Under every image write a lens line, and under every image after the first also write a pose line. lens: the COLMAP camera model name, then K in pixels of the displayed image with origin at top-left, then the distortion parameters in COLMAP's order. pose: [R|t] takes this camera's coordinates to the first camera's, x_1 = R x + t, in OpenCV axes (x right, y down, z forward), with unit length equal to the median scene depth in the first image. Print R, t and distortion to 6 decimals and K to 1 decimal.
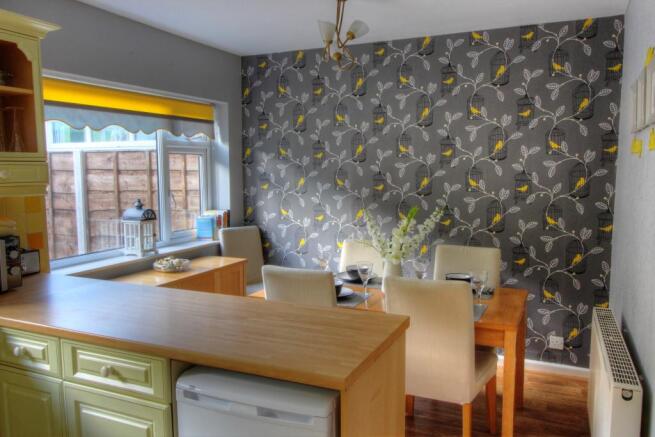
lens RADIAL K [[519.9, 0, 326.7], [0, 519.9, 218.5], [0, 0, 1]] dist [0.008228, 0.001002]
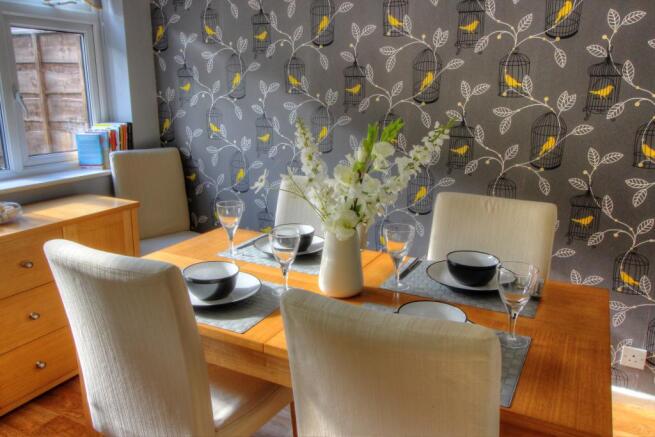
lens RADIAL K [[519.9, 0, 327.3], [0, 519.9, 221.1], [0, 0, 1]] dist [0.008228, 0.001002]
pose [[0.998996, 0.025328, -0.036945, 0.095317], [-0.019086, 0.986859, 0.160455, -0.004346], [0.040524, -0.159589, 0.986351, 0.368231]]
